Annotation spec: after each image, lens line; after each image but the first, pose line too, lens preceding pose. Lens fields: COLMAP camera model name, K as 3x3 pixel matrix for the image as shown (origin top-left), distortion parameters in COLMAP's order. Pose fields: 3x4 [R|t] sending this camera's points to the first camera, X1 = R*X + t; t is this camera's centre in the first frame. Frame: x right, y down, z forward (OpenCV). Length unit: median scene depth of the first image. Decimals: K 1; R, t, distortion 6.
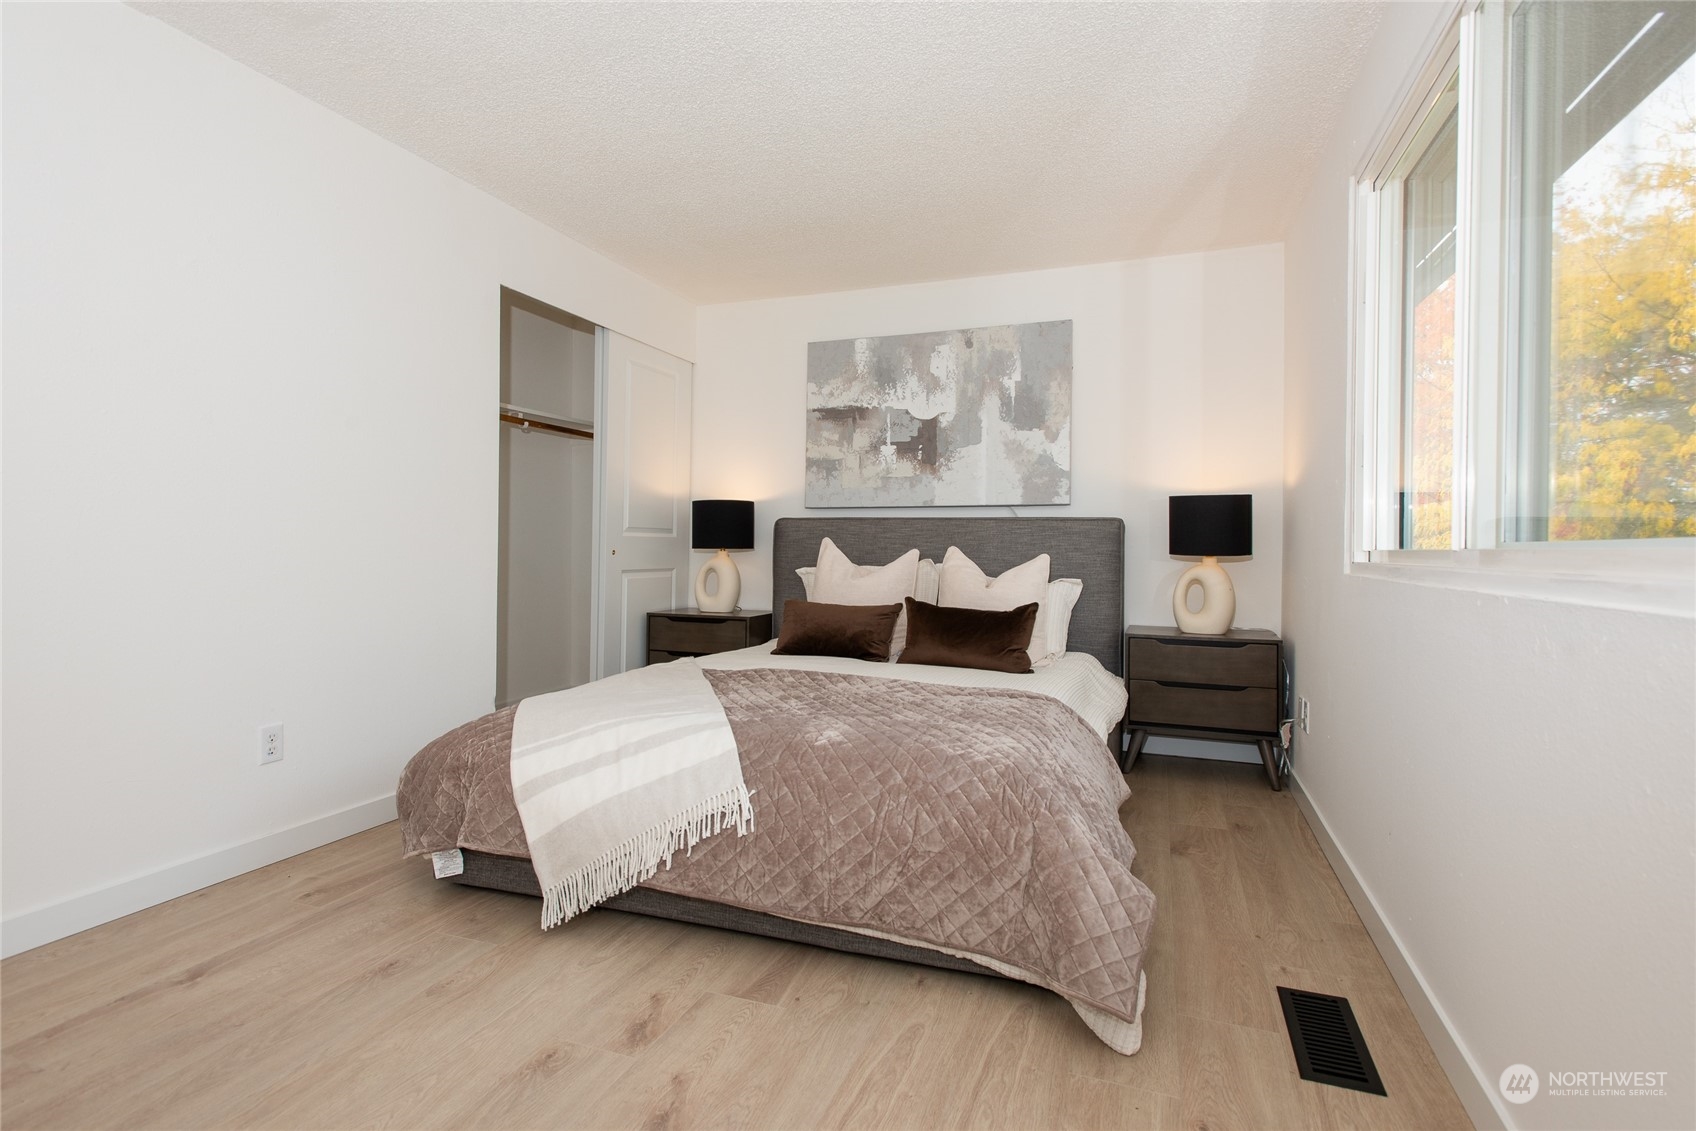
lens RADIAL K [[807.2, 0, 848.0], [0, 807.2, 565.5], [0, 0, 1]] dist [0.024528, -0.008395]
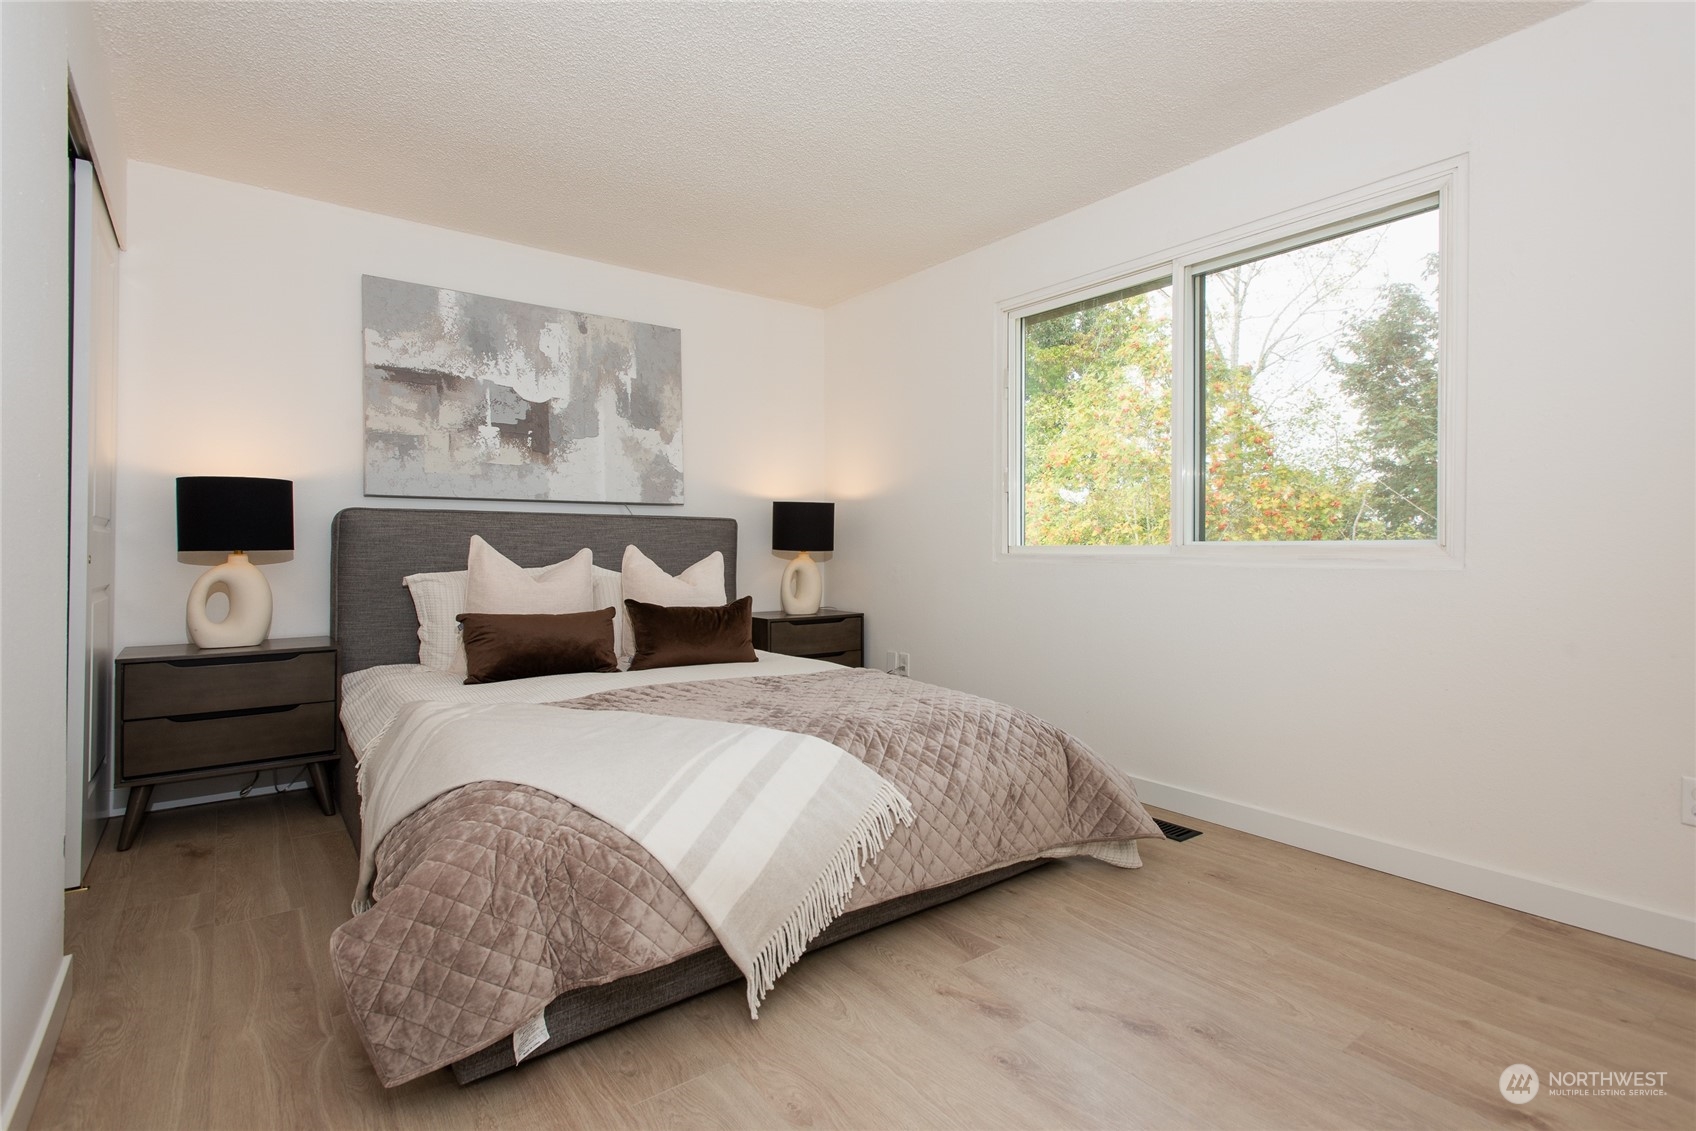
lens RADIAL K [[813.9, 0, 851.1], [0, 813.9, 565.4], [0, 0, 1]] dist [0.024390, -0.007942]
pose [[0.549552, -0.028462, 0.834974, -0.478125], [0.024612, 0.999537, 0.017872, -0.009304], [-0.835097, 0.010729, 0.549999, 0.222488]]
